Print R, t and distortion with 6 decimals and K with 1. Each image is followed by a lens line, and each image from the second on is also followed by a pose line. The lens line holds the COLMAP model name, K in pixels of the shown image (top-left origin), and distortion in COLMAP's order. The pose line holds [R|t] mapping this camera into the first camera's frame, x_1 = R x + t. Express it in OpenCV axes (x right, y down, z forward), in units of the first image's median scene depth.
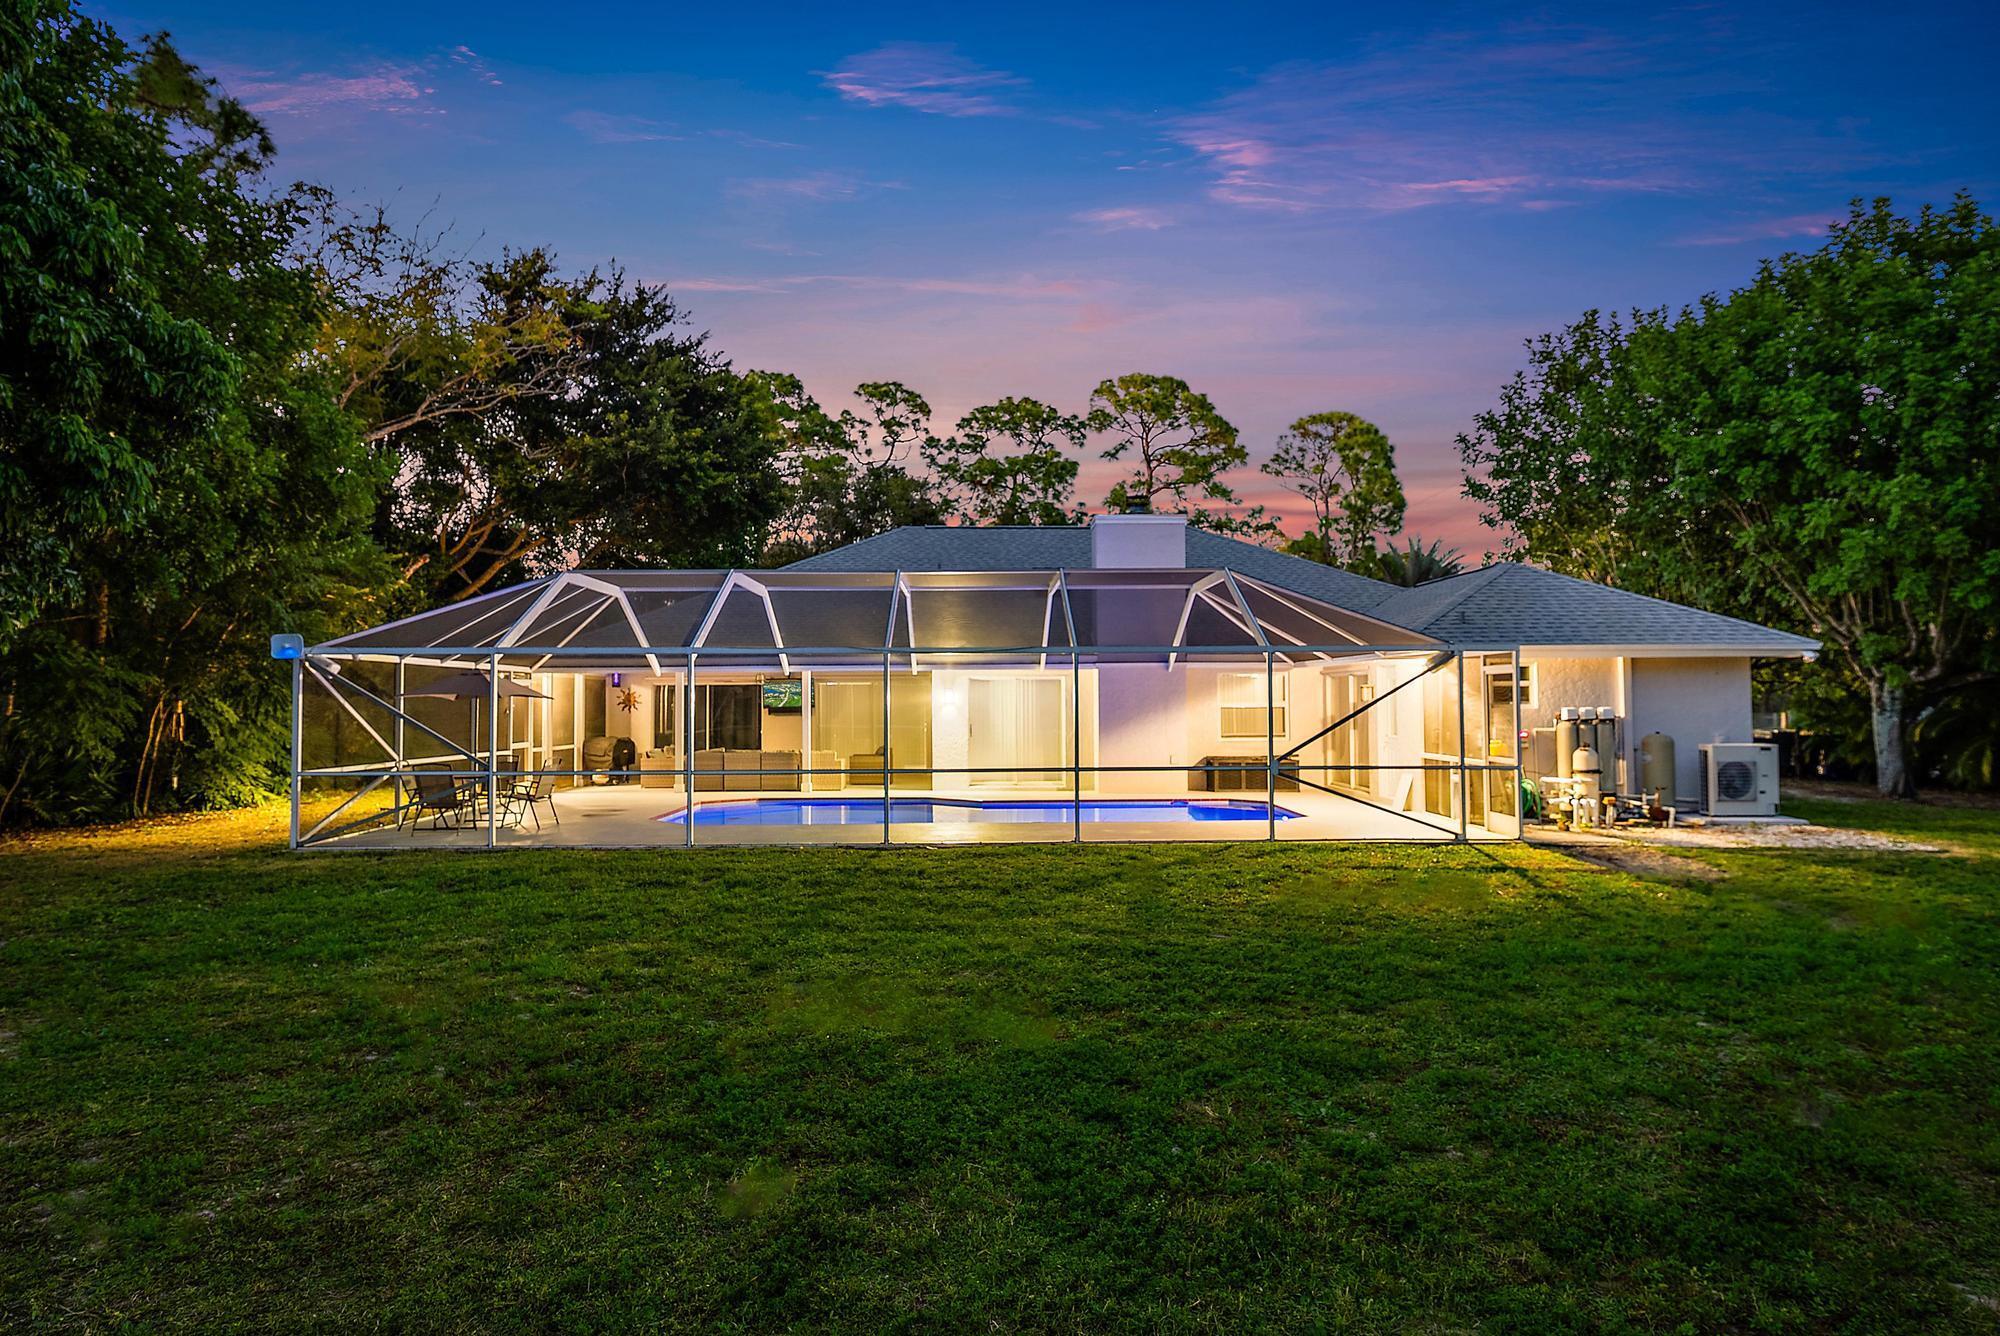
lens RADIAL K [[1228.6, 0, 1000.0], [0, 1228.6, 668.0], [0, 0, 1]] dist [-0.001454, -0.000122]
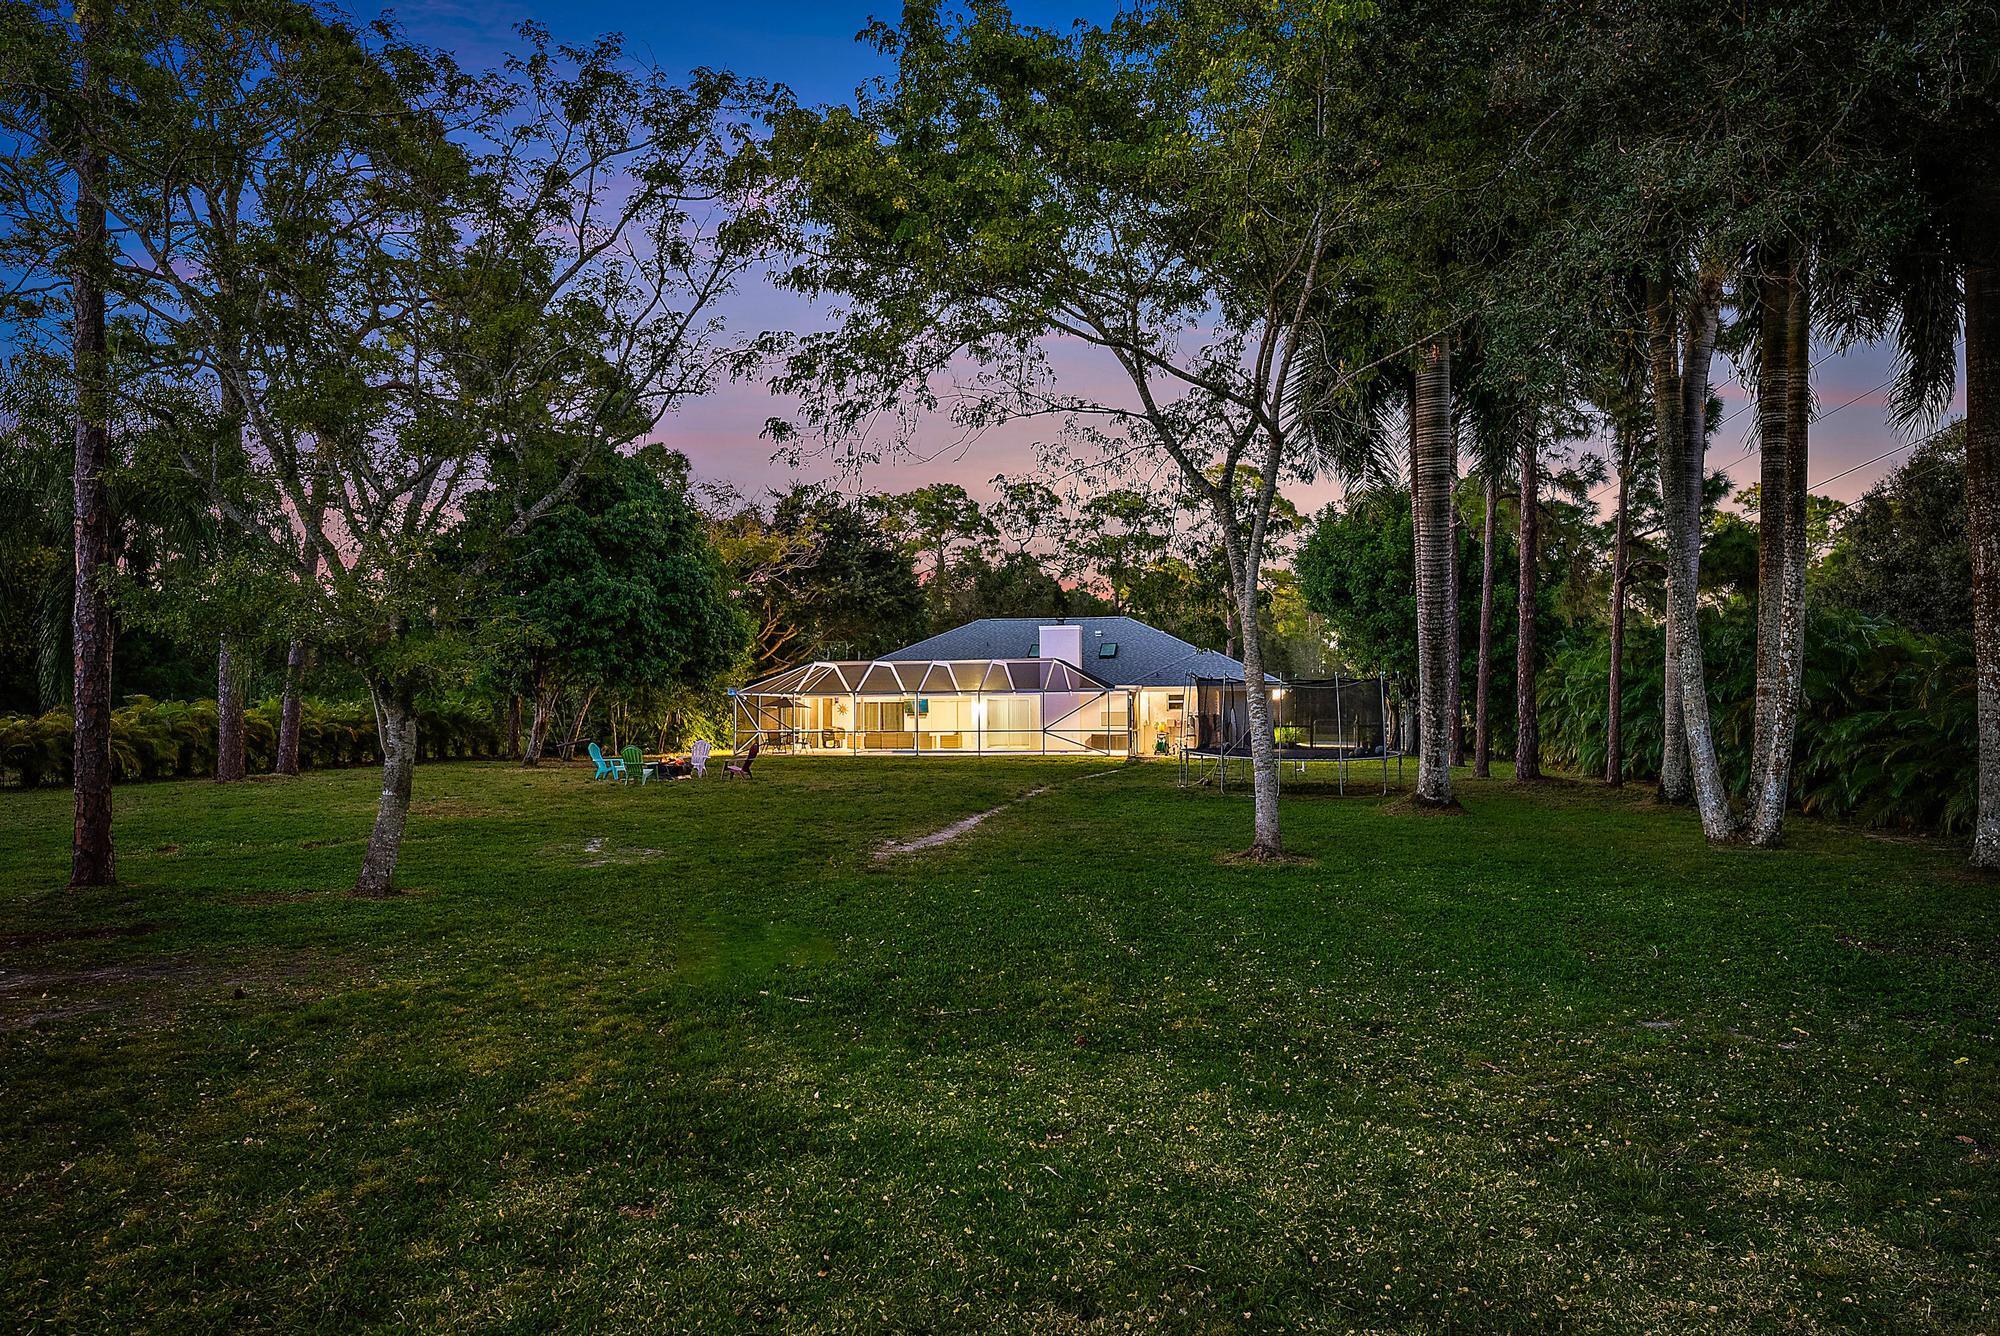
lens RADIAL K [[1385.6, 0, 1000.0], [0, 1385.6, 668.0], [0, 0, 1]] dist [0.000520, 0.000000]
pose [[0.980143, -0.007055, -0.198167, 0.419536], [0.005561, 0.999952, -0.008092, -0.021849], [0.198214, 0.006829, 0.980135, -1.234292]]
